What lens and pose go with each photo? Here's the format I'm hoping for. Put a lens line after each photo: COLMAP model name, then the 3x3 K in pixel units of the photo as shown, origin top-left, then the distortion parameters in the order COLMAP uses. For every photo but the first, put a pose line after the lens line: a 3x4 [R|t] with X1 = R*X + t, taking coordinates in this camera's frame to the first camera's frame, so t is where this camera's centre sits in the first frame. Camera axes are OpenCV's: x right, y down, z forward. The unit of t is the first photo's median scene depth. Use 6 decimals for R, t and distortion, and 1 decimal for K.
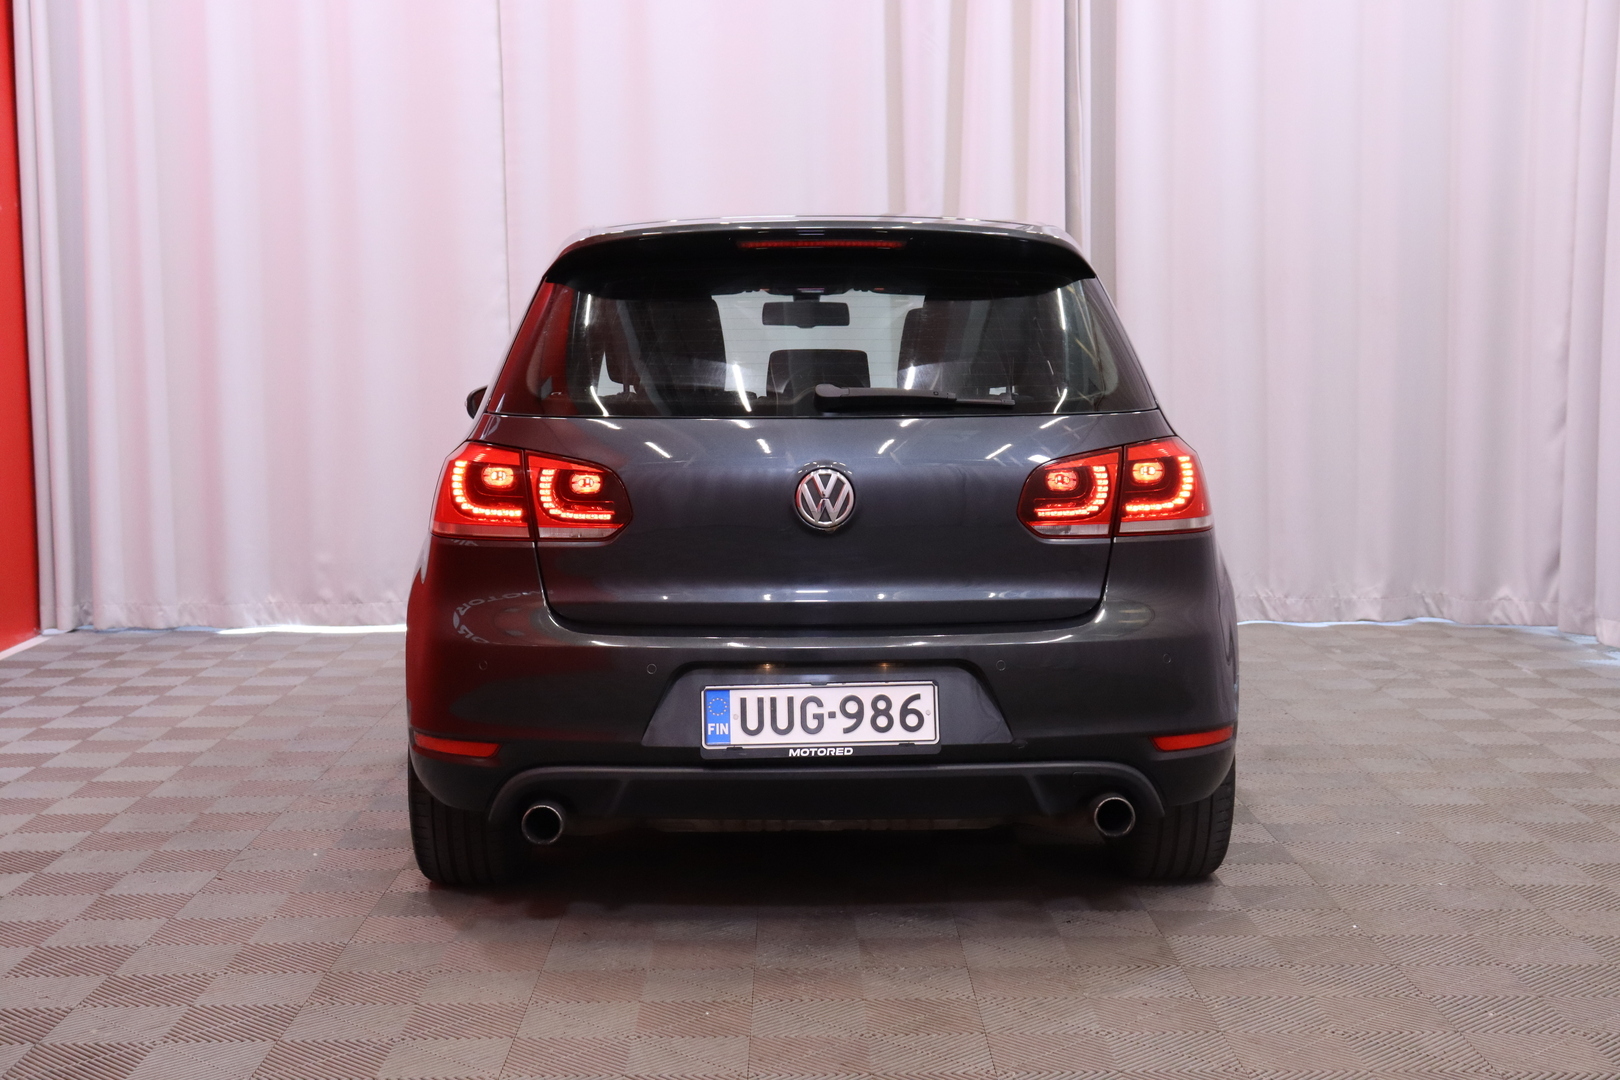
lens RADIAL K [[2290.2, 0, 809.3], [0, 2290.2, 543.9], [0, 0, 1]] dist [-0.059953, 0.000000]
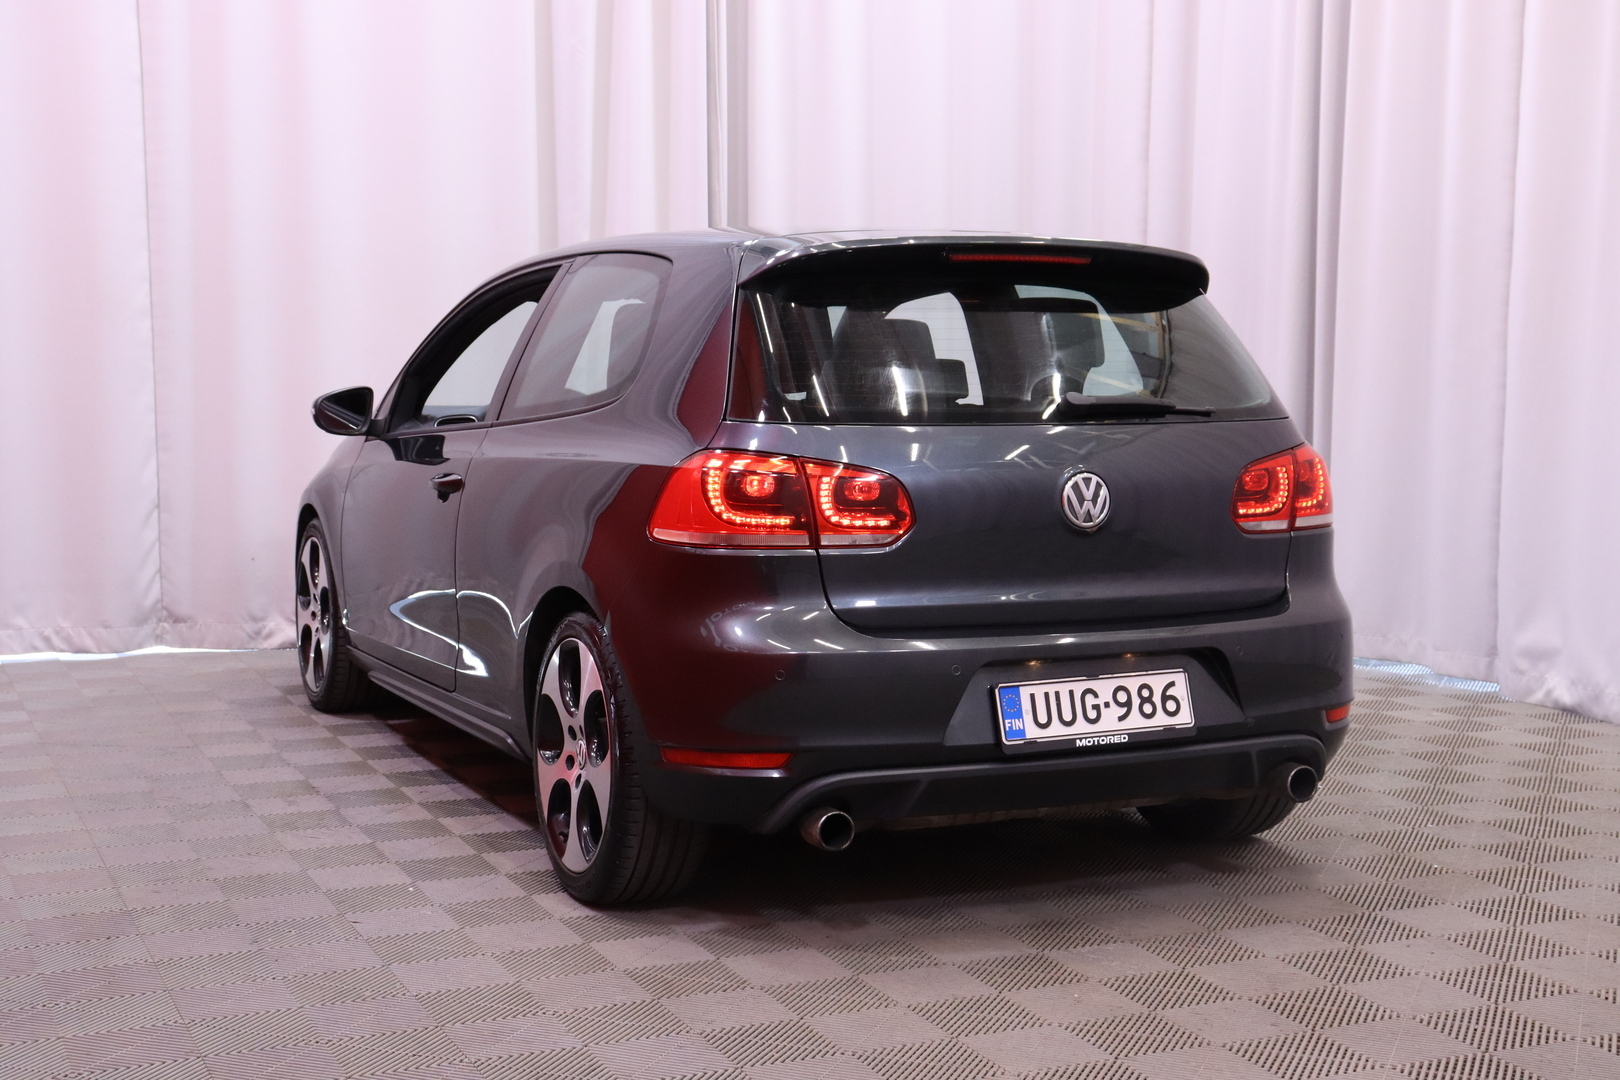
lens RADIAL K [[2221.9, 0, 885.6], [0, 2221.9, 523.1], [0, 0, 1]] dist [-0.019389, 0.000000]
pose [[0.903181, -0.021814, 0.428705, -0.511297], [0.026502, 0.999636, -0.004967, -0.006738], [-0.428441, 0.015847, 0.903431, 0.113025]]
